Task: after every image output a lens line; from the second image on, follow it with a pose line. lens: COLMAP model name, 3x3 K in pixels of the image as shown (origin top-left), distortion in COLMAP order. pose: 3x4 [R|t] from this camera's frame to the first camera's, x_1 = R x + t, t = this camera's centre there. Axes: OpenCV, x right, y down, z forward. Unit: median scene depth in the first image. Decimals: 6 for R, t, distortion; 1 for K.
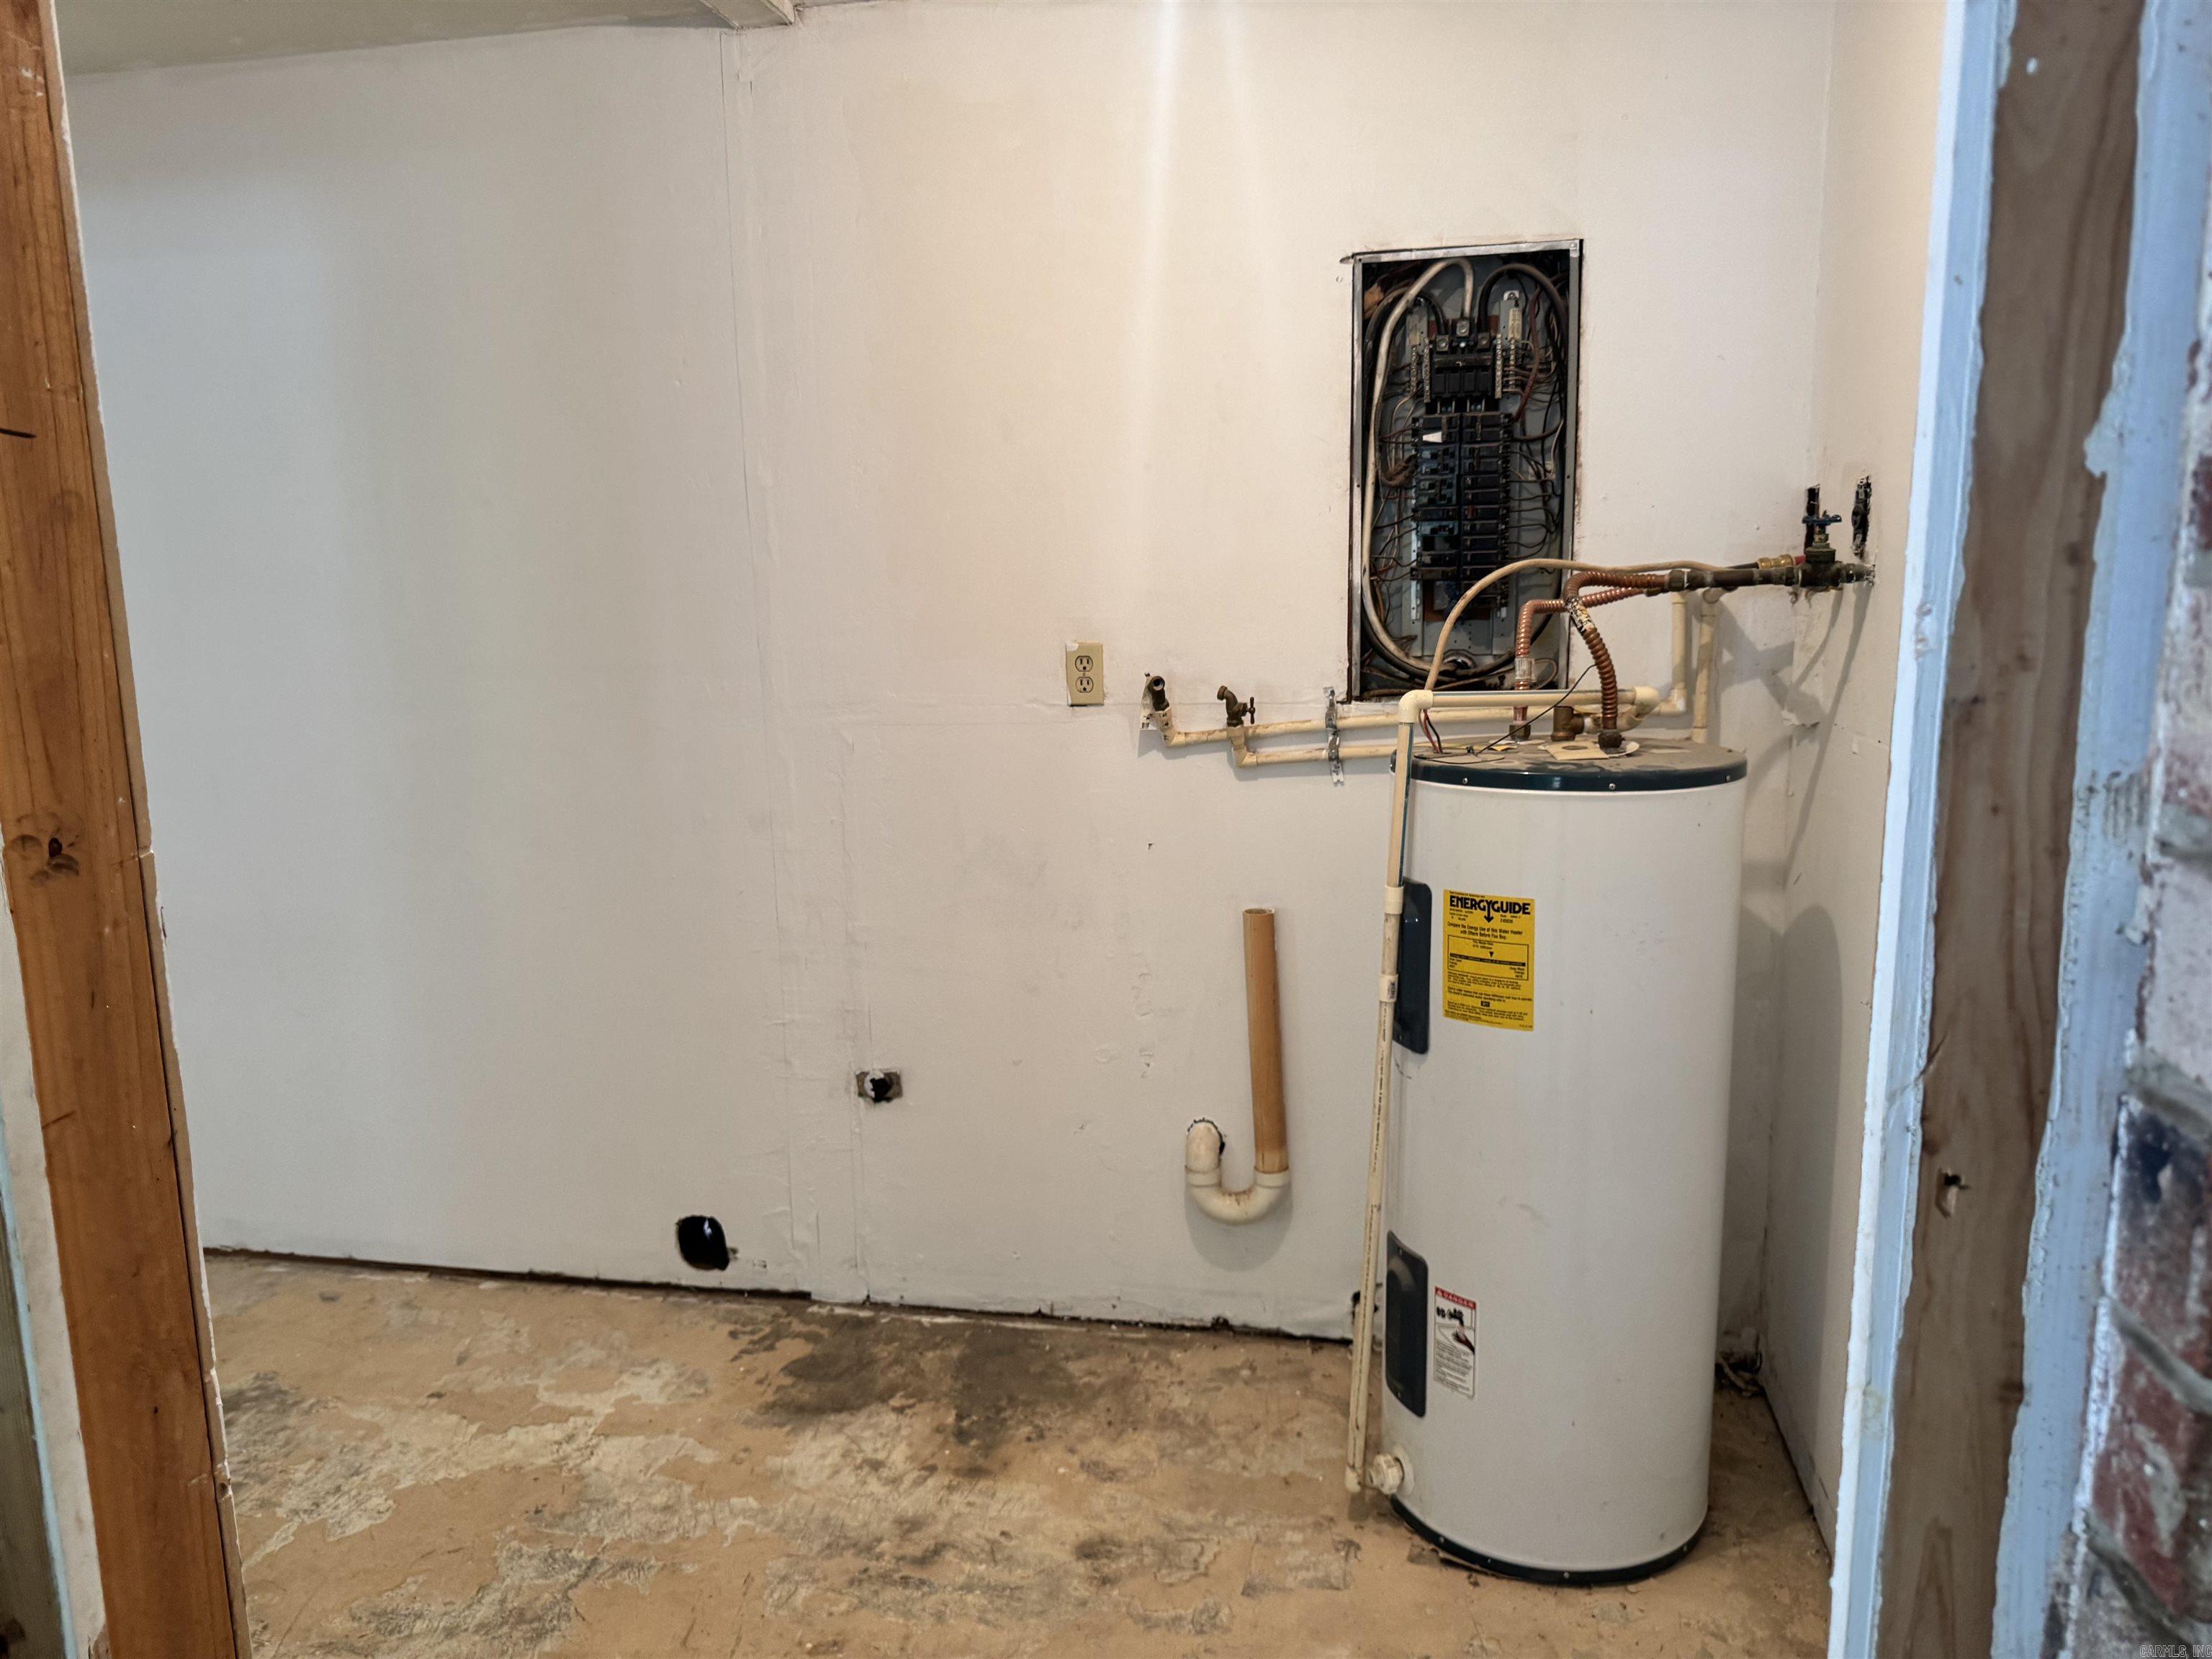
lens RADIAL K [[1551.6, 0, 1097.6], [0, 1551.6, 822.6], [0, 0, 1]] dist [0.104484, -0.149570]
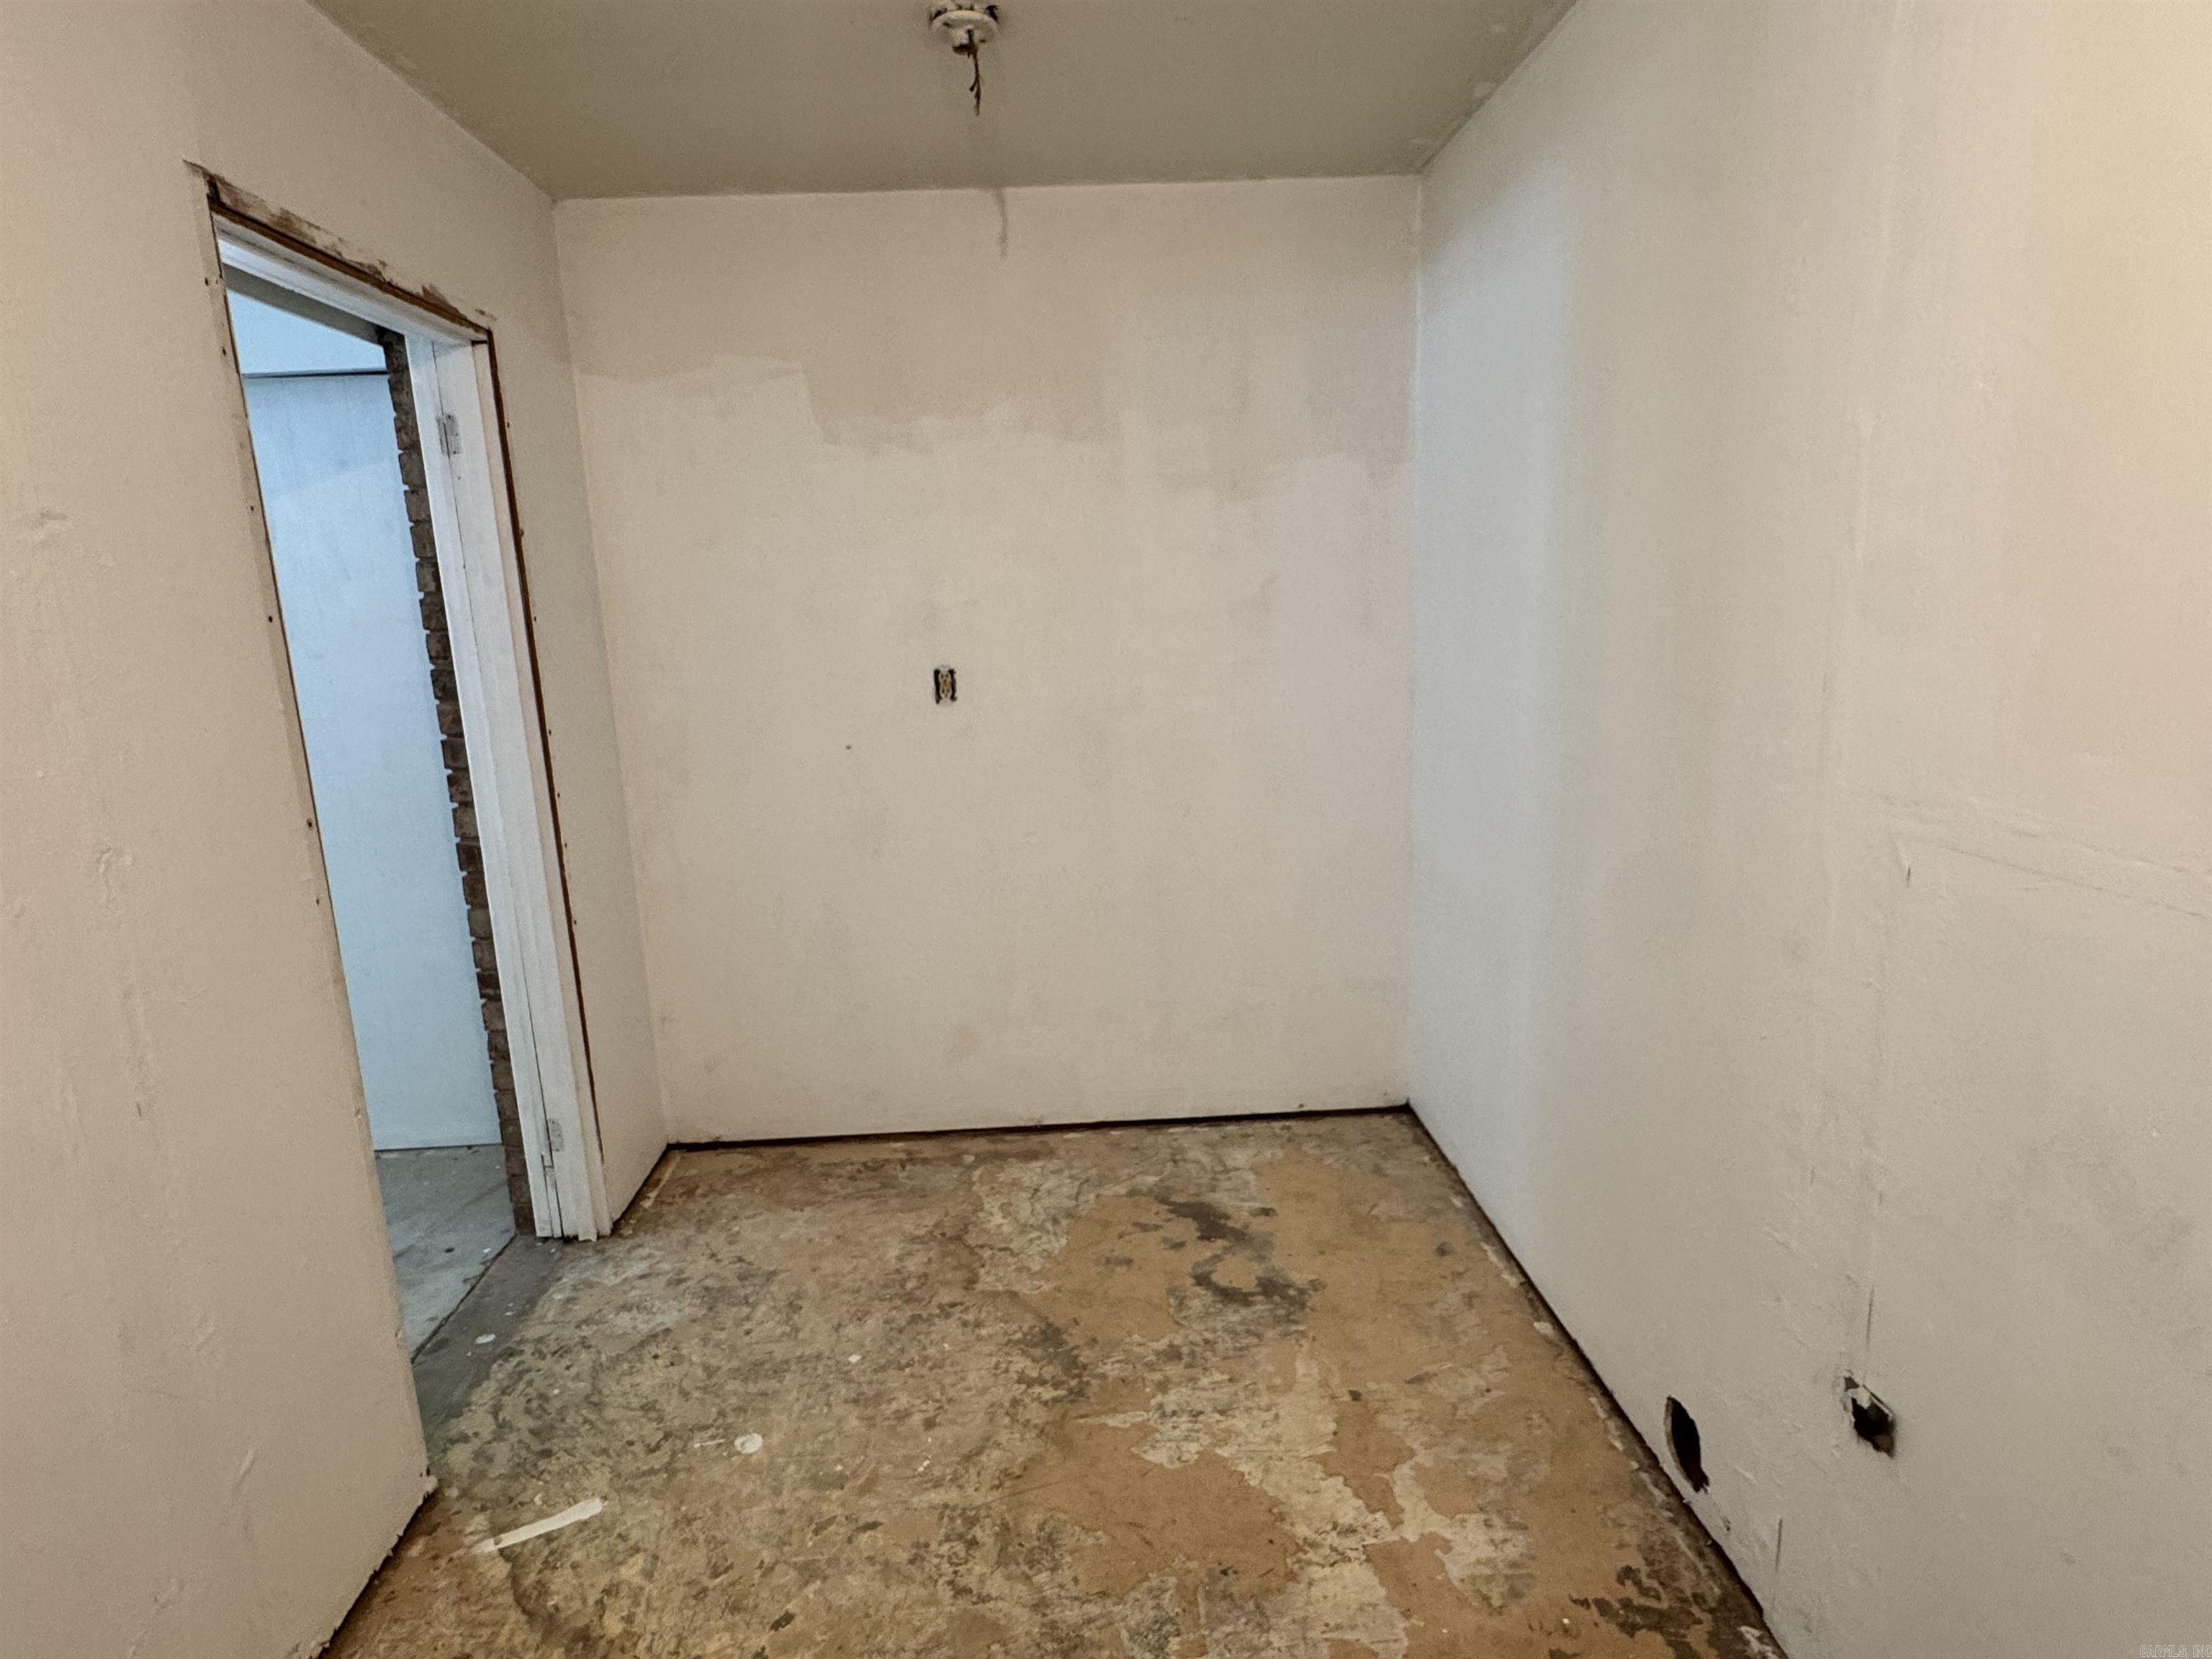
lens RADIAL K [[1180.3, 0, 1097.5], [0, 1180.3, 836.4], [0, 0, 1]] dist [-0.002336, -0.000019]
pose [[0.250551, 0.203248, -0.946527, 0.188057], [-0.119956, 0.976696, 0.177974, -0.107275], [0.960643, 0.068950, 0.269093, 0.592092]]
